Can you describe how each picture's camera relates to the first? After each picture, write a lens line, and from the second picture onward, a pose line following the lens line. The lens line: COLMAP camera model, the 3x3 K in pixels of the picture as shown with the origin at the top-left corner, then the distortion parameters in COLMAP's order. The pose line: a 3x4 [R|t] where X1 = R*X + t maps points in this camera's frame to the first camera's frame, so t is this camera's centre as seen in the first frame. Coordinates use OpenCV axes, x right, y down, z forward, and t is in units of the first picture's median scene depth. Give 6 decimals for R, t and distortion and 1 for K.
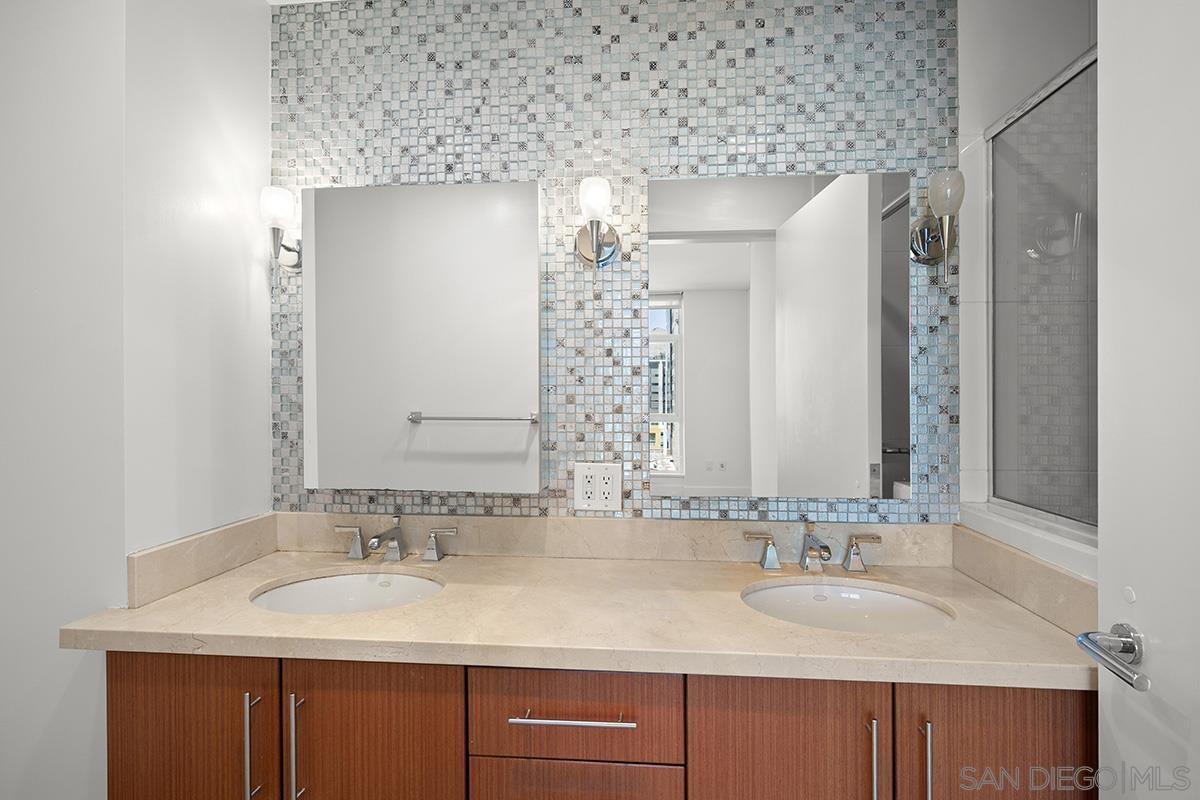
lens RADIAL K [[592.7, 0, 599.5], [0, 592.7, 398.2], [0, 0, 1]] dist [0.000066, 0.000003]
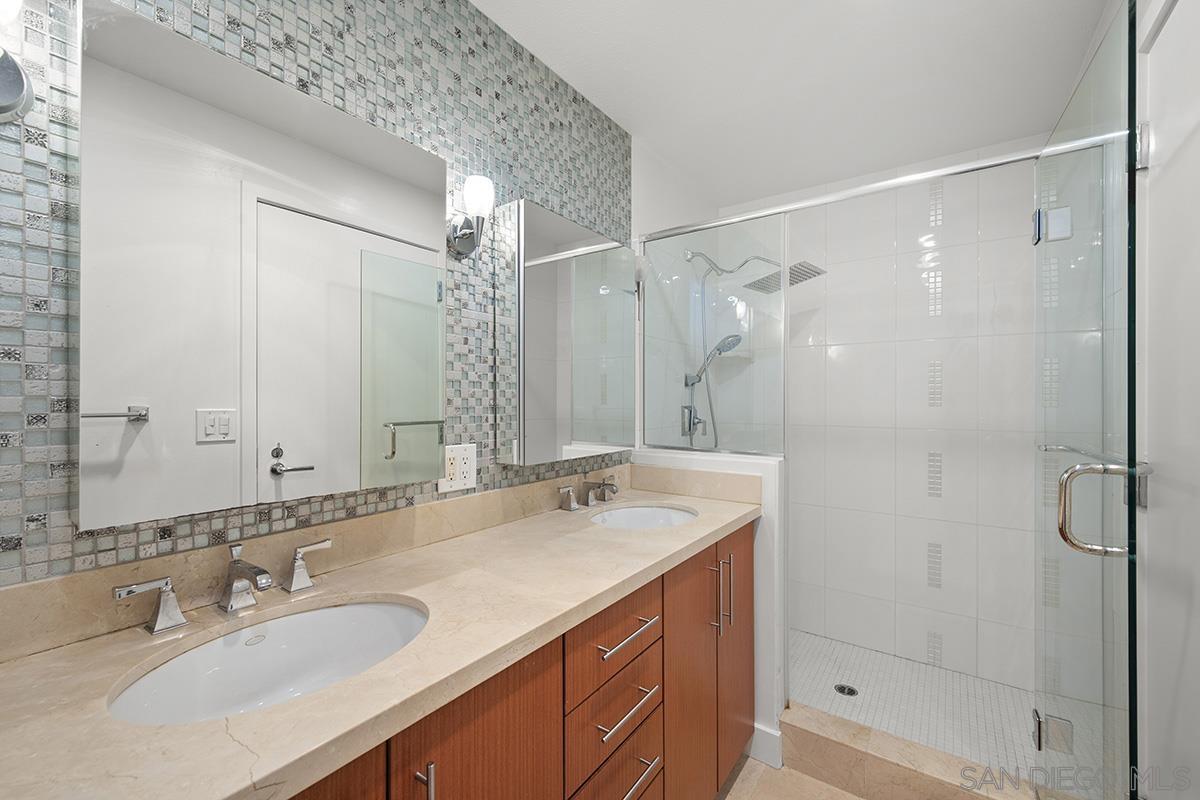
lens RADIAL K [[496.3, 0, 599.0], [0, 496.3, 399.0], [0, 0, 1]] dist [0.001897, -0.000326]
pose [[0.508572, -0.000053, 0.861019, -0.628609], [0.003357, 0.999993, -0.001921, 0.030490], [-0.861013, 0.003867, 0.508568, 0.335159]]
